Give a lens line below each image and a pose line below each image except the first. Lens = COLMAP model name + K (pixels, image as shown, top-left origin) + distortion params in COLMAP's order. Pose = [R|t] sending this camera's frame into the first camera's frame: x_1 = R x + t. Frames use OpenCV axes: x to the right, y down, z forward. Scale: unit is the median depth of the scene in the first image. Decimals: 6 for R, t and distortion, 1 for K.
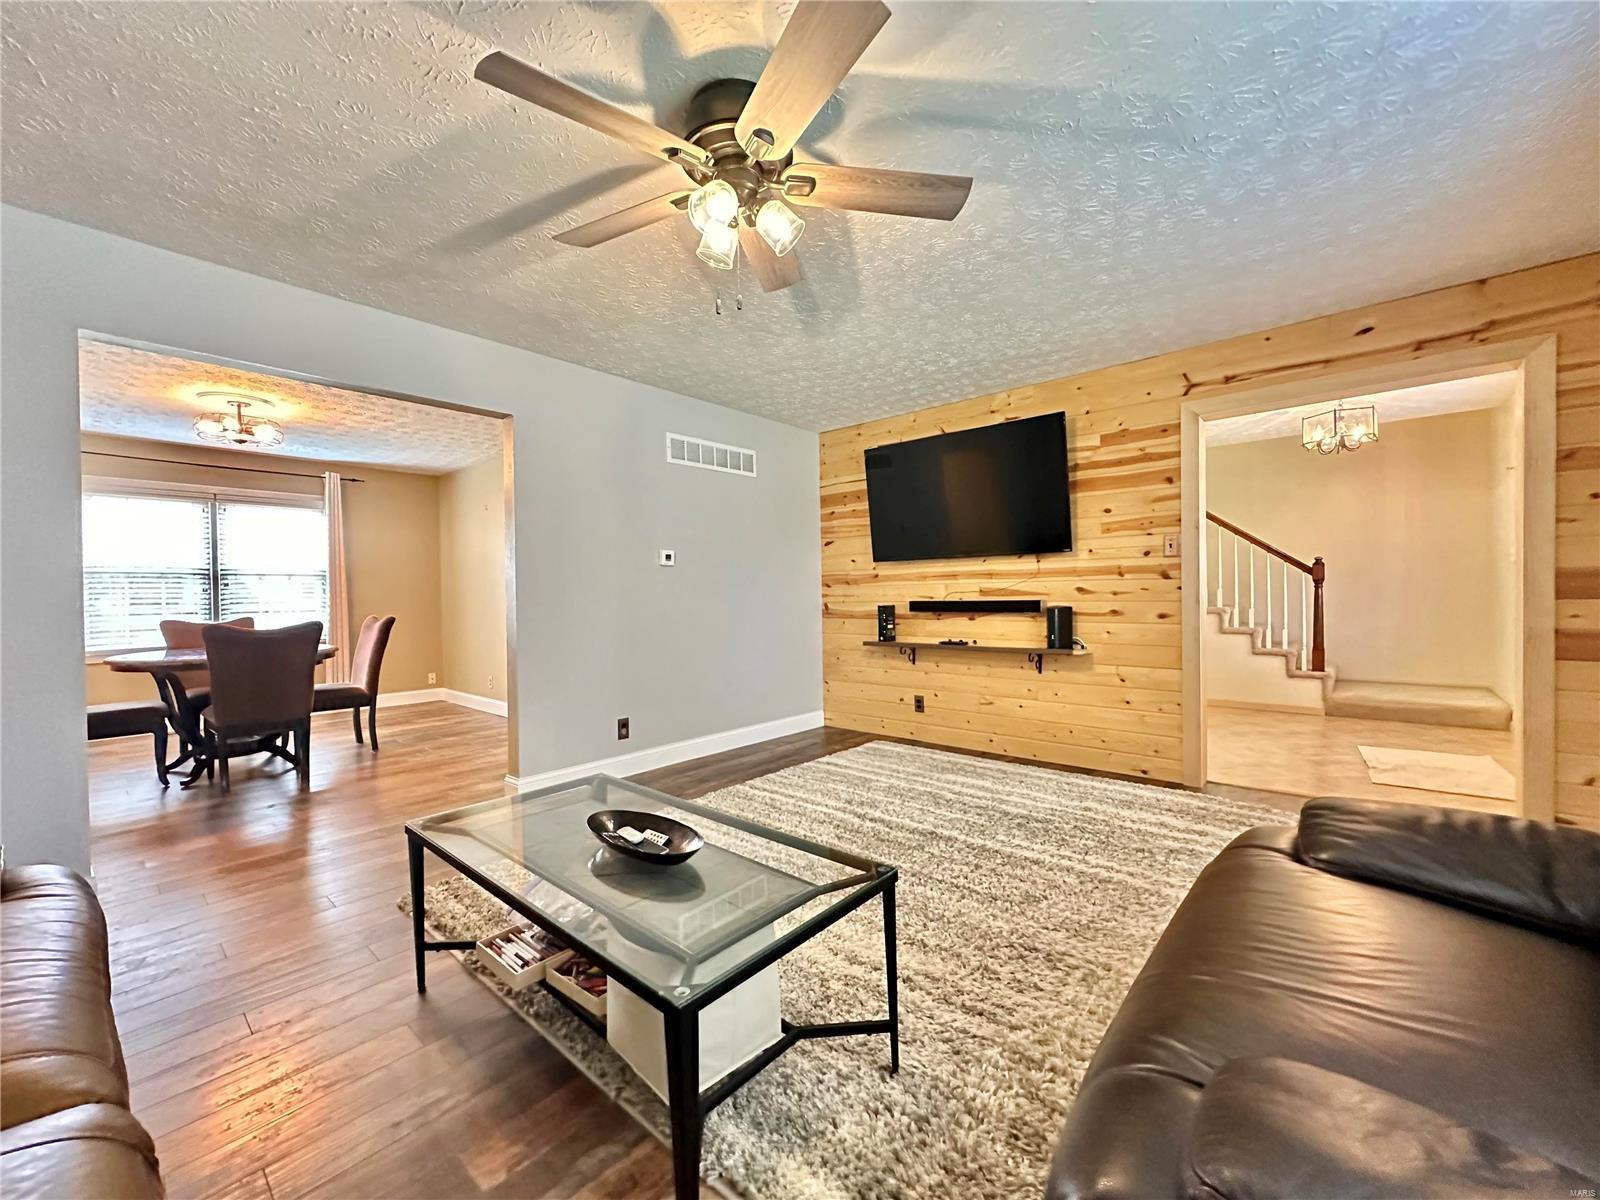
lens RADIAL K [[636.5, 0, 802.1], [0, 636.5, 600.0], [0, 0, 1]] dist [-0.001153, -0.000226]
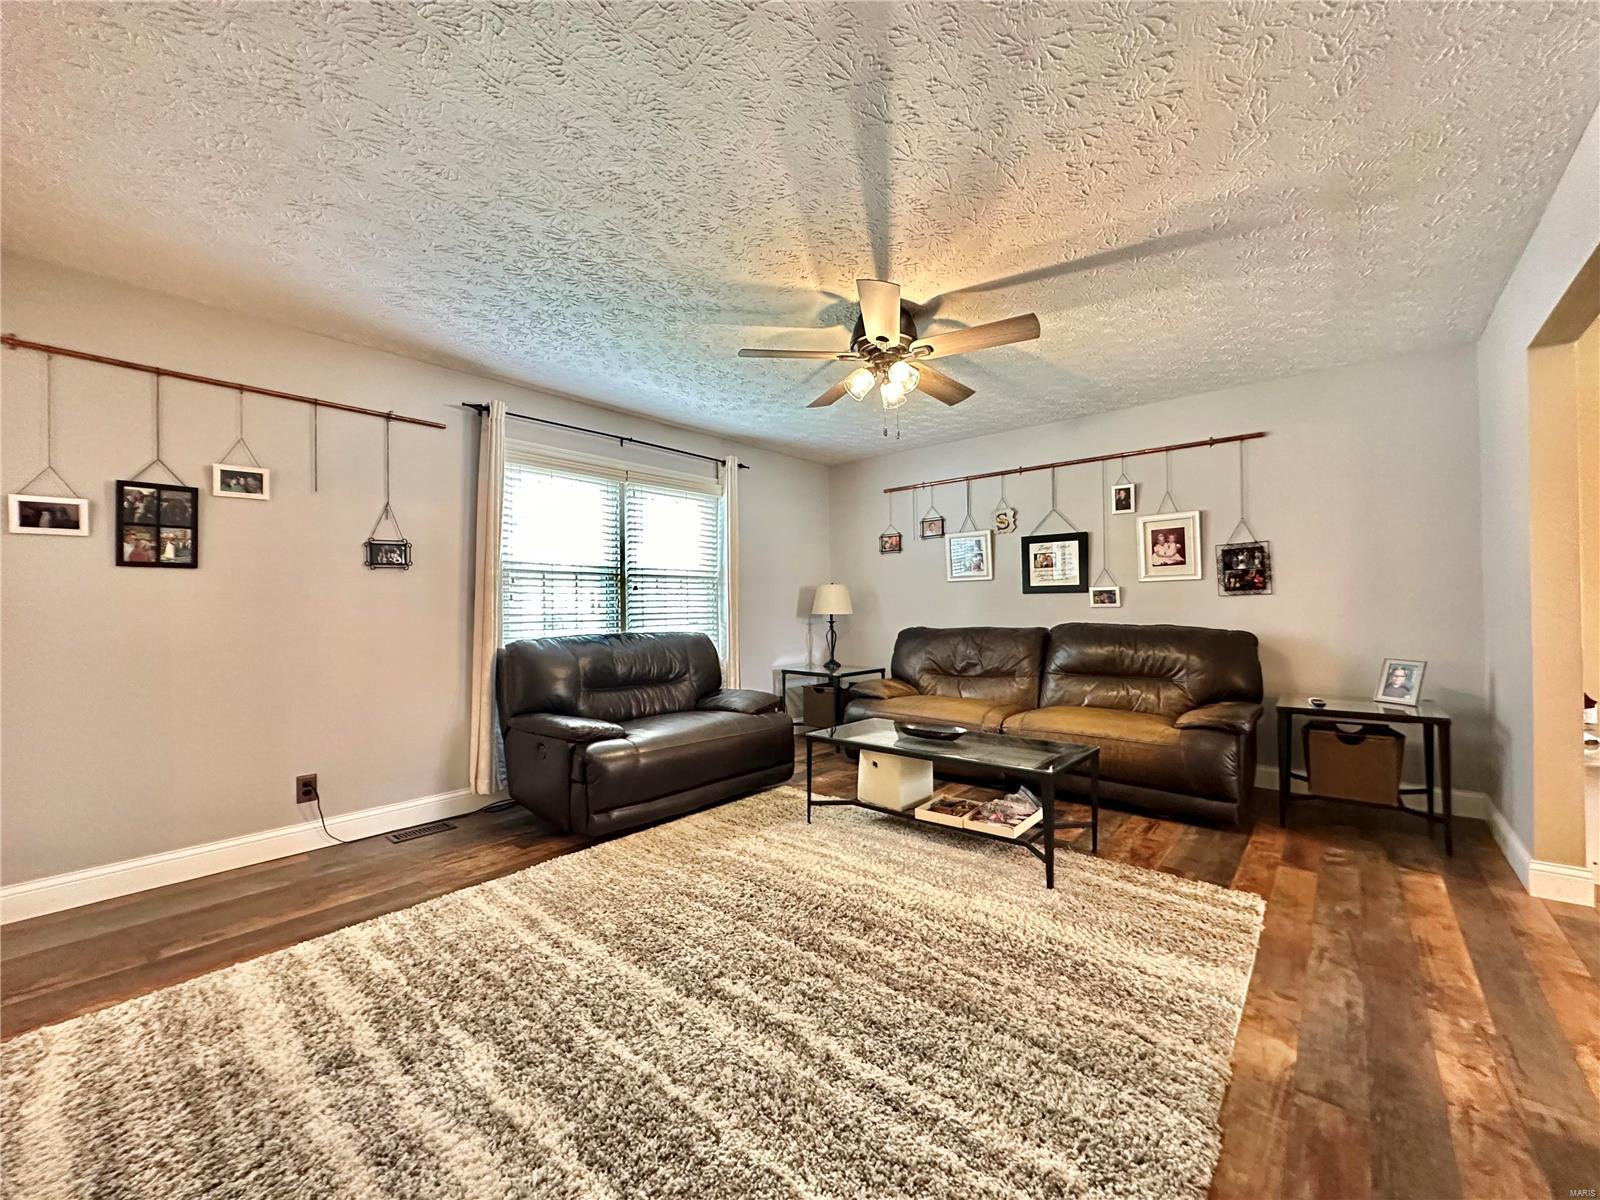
lens RADIAL K [[636.5, 0, 798.4], [0, 636.5, 599.3], [0, 0, 1]] dist [-0.001153, -0.000226]
pose [[-0.999663, 0.023830, -0.010319, 0.057027], [0.023830, 0.999716, 0.000127, -0.015361], [0.010319, -0.000119, -0.999947, 1.008014]]
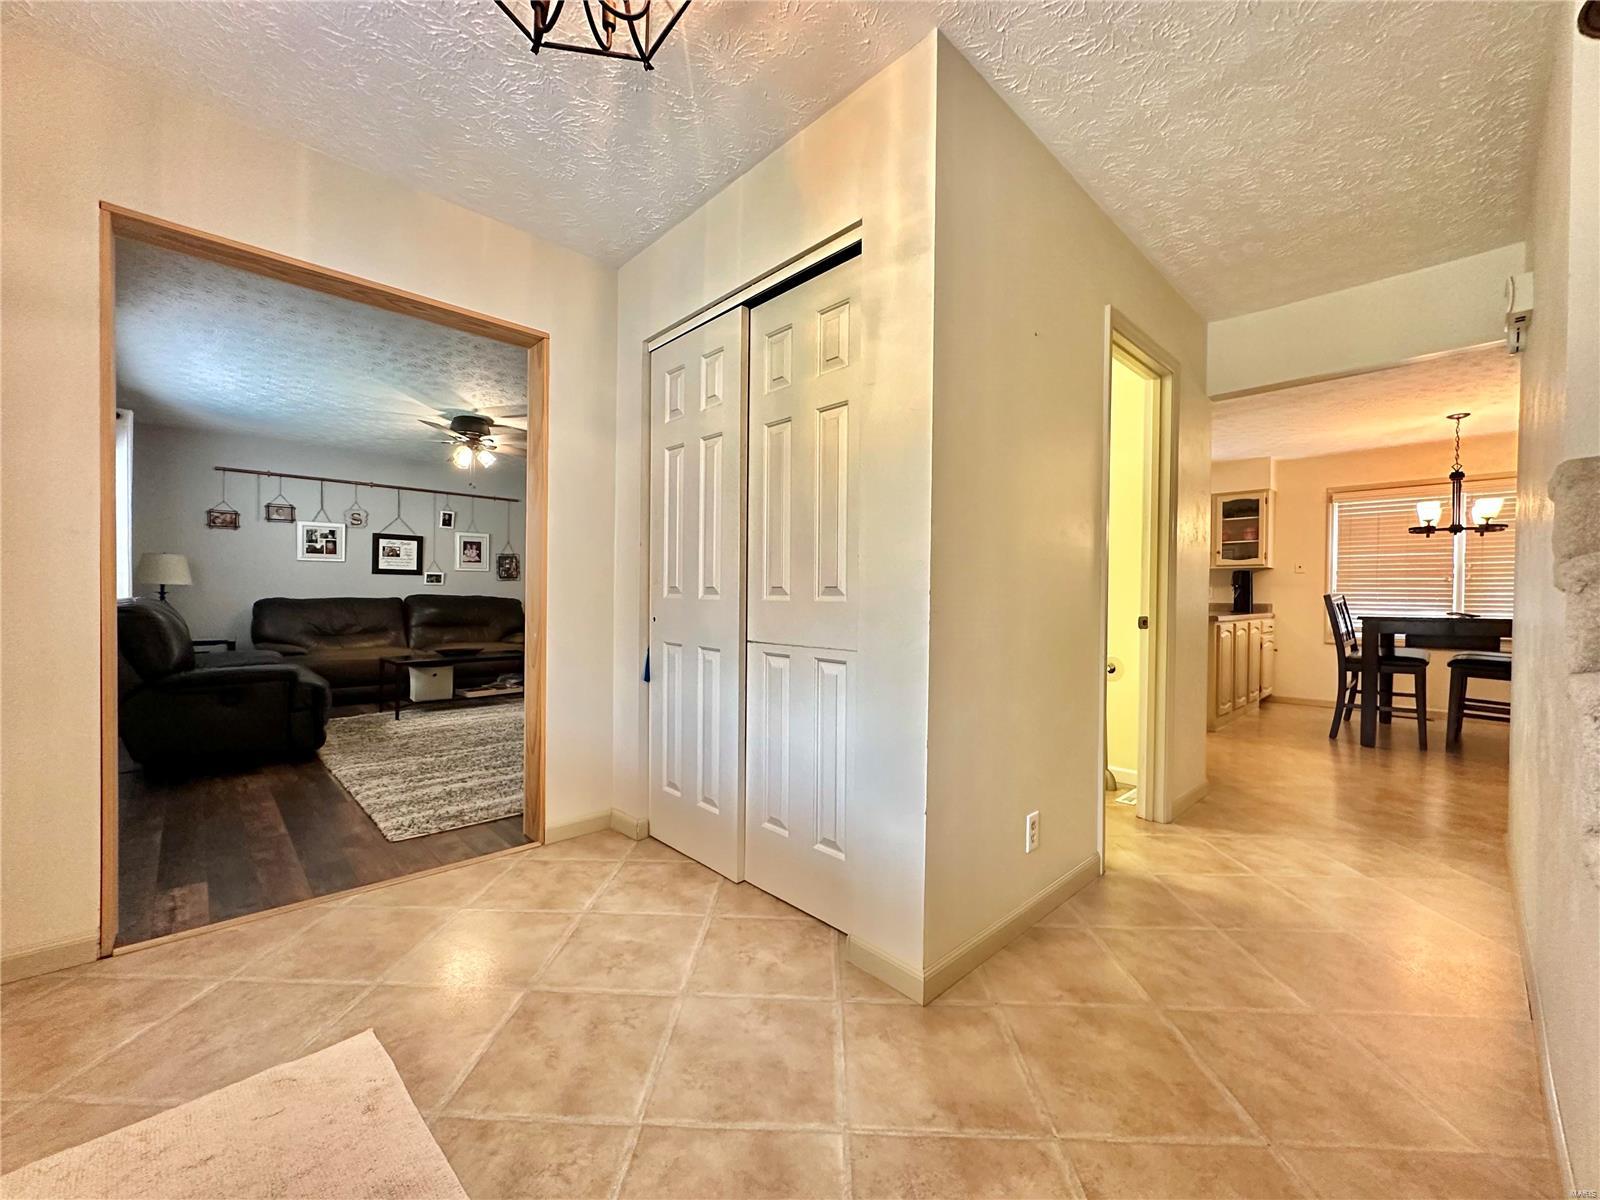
lens RADIAL K [[636.5, 0, 803.3], [0, 636.5, 596.6], [0, 0, 1]] dist [-0.001153, -0.000226]
pose [[-0.081226, 0.013448, -0.996605, 1.043824], [-0.021331, 0.999656, 0.015228, -0.006705], [0.996467, 0.022495, -0.080911, 1.069245]]
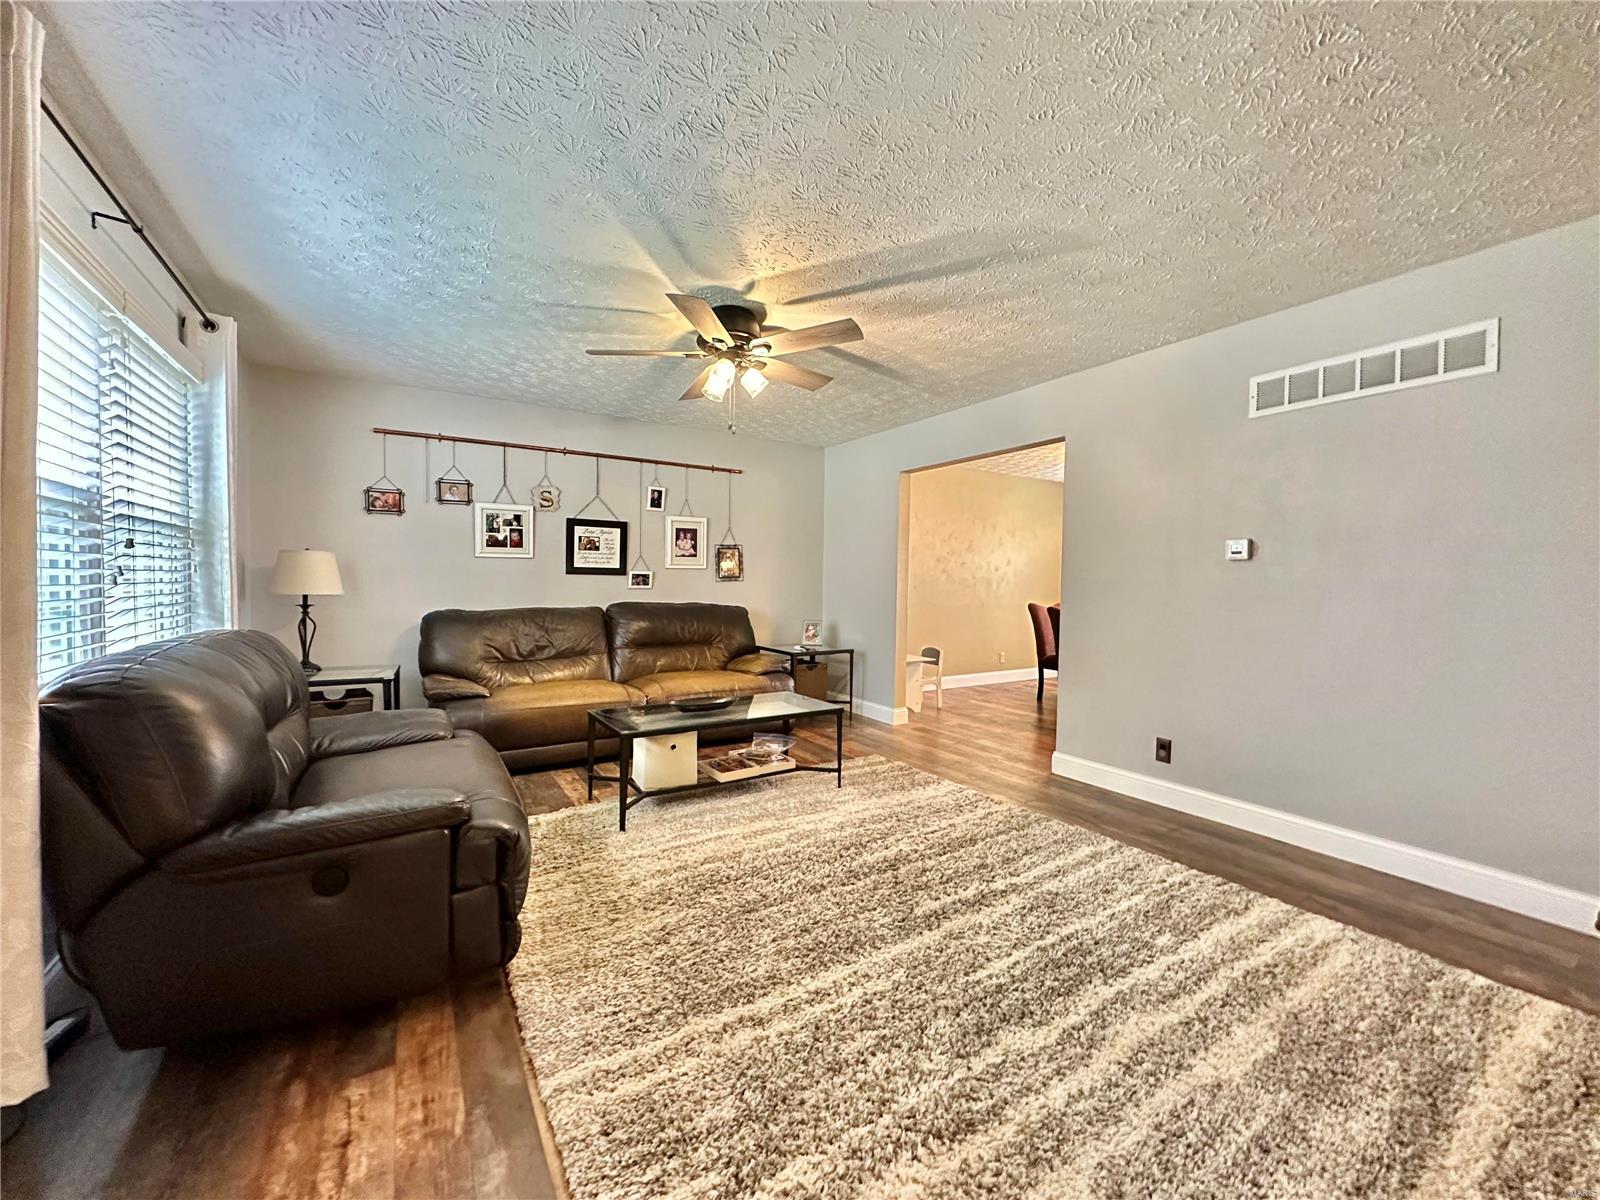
lens RADIAL K [[636.5, 0, 802.9], [0, 636.5, 596.5], [0, 0, 1]] dist [-0.001153, -0.000226]
pose [[-0.283466, 0.031598, -0.958462, 0.581563], [-0.019613, 0.999057, 0.038737, -0.026957], [0.958782, 0.029779, -0.282579, 0.649011]]
